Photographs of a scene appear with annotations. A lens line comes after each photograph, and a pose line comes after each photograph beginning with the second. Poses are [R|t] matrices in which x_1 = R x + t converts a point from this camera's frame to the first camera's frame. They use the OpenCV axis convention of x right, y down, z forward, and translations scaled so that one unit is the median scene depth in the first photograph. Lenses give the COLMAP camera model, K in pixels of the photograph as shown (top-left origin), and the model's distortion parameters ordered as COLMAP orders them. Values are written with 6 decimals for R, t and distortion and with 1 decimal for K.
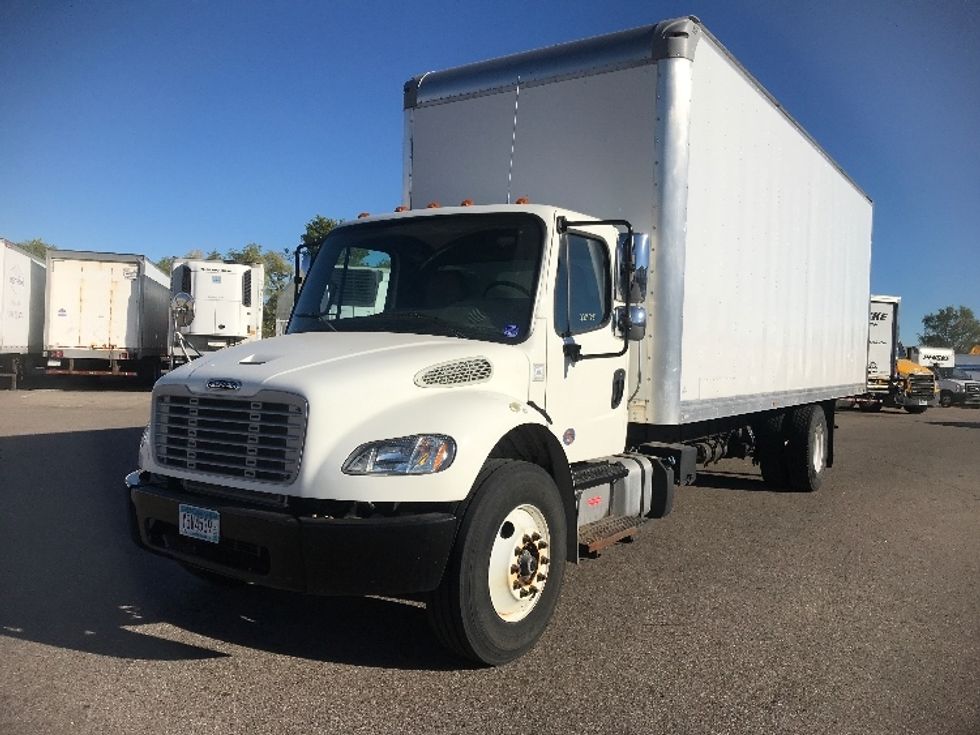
lens RADIAL K [[808.4, 0, 487.4], [0, 808.4, 367.3], [0, 0, 1]] dist [0.042439, -0.028311]
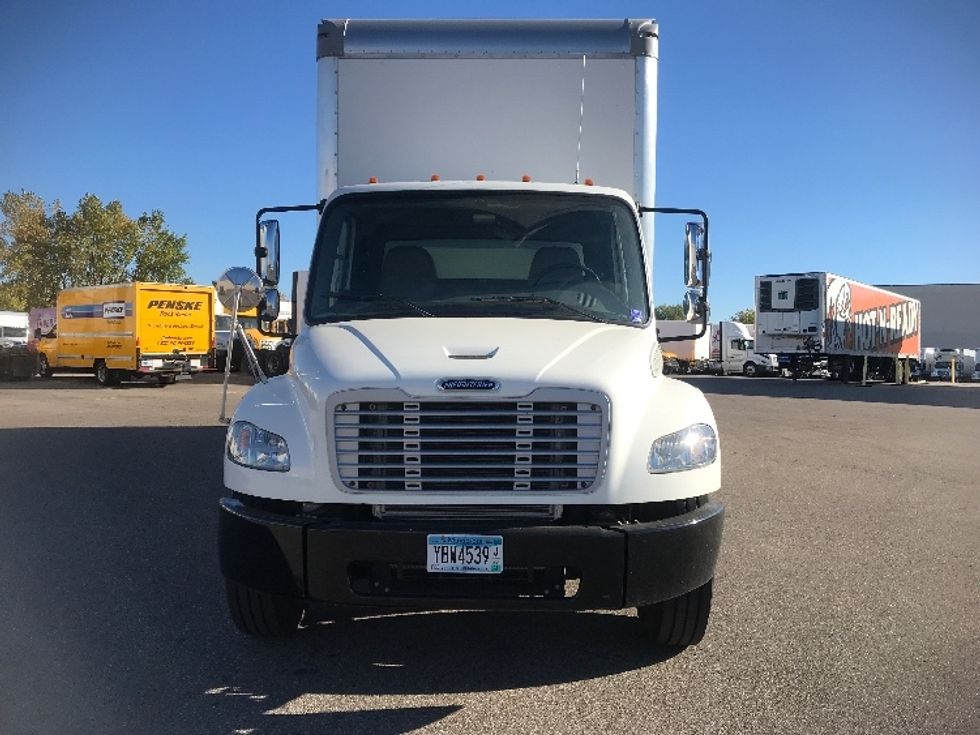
lens RADIAL K [[808.4, 0, 488.1], [0, 808.4, 365.9], [0, 0, 1]] dist [0.042439, -0.028311]
pose [[0.839873, -0.041573, 0.541188, -0.726359], [0.026432, 0.999012, 0.035721, -0.025281], [-0.542139, -0.015697, 0.840142, 0.284713]]
